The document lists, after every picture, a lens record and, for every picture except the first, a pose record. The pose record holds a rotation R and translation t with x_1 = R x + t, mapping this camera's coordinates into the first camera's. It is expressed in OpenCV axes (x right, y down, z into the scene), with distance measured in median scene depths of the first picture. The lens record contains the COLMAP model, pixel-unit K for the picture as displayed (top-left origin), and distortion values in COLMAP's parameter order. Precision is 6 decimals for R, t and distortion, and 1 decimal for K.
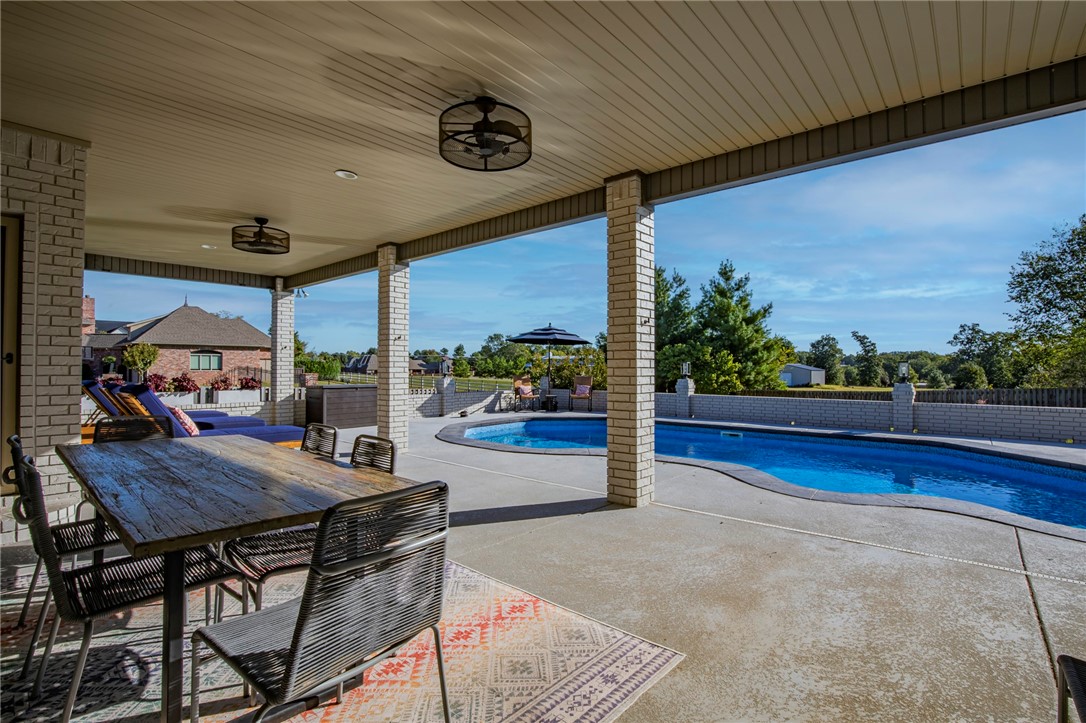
lens RADIAL K [[506.0, 0, 541.4], [0, 506.0, 362.3], [0, 0, 1]] dist [-0.020144, 0.000409]
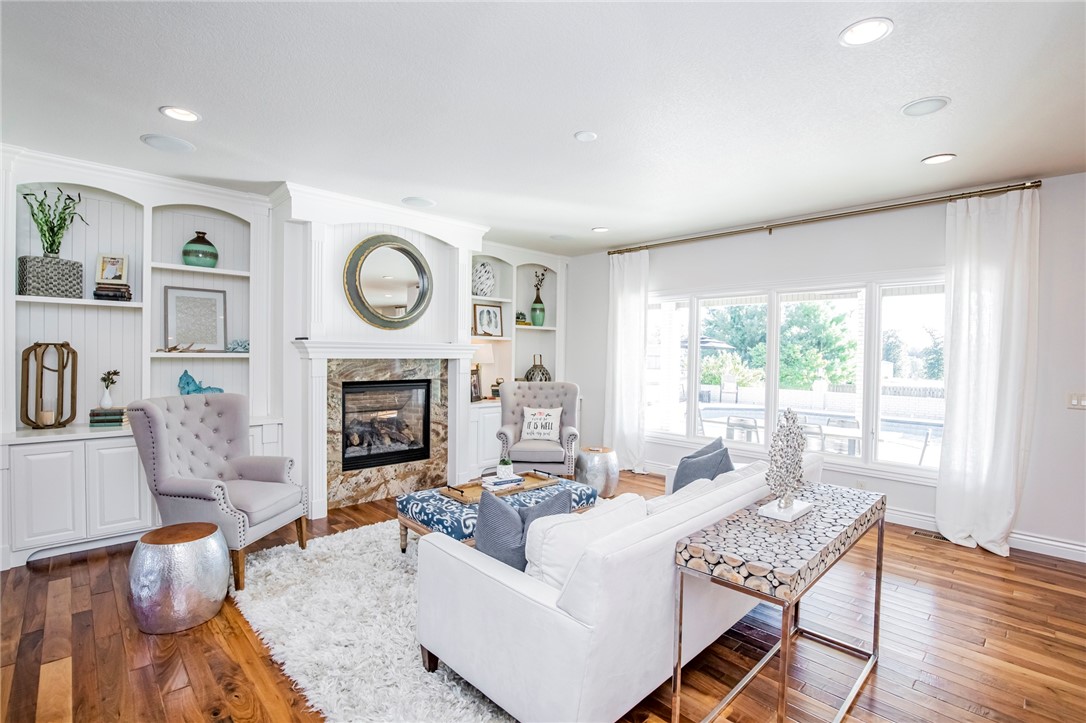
lens RADIAL K [[506.0, 0, 543.8], [0, 506.0, 356.6], [0, 0, 1]] dist [-0.020144, 0.000409]
pose [[0.996477, 0.012399, -0.082948, -0.120801], [-0.011136, 0.999815, 0.015678, -0.014601], [0.083127, -0.014699, 0.996431, -0.123153]]
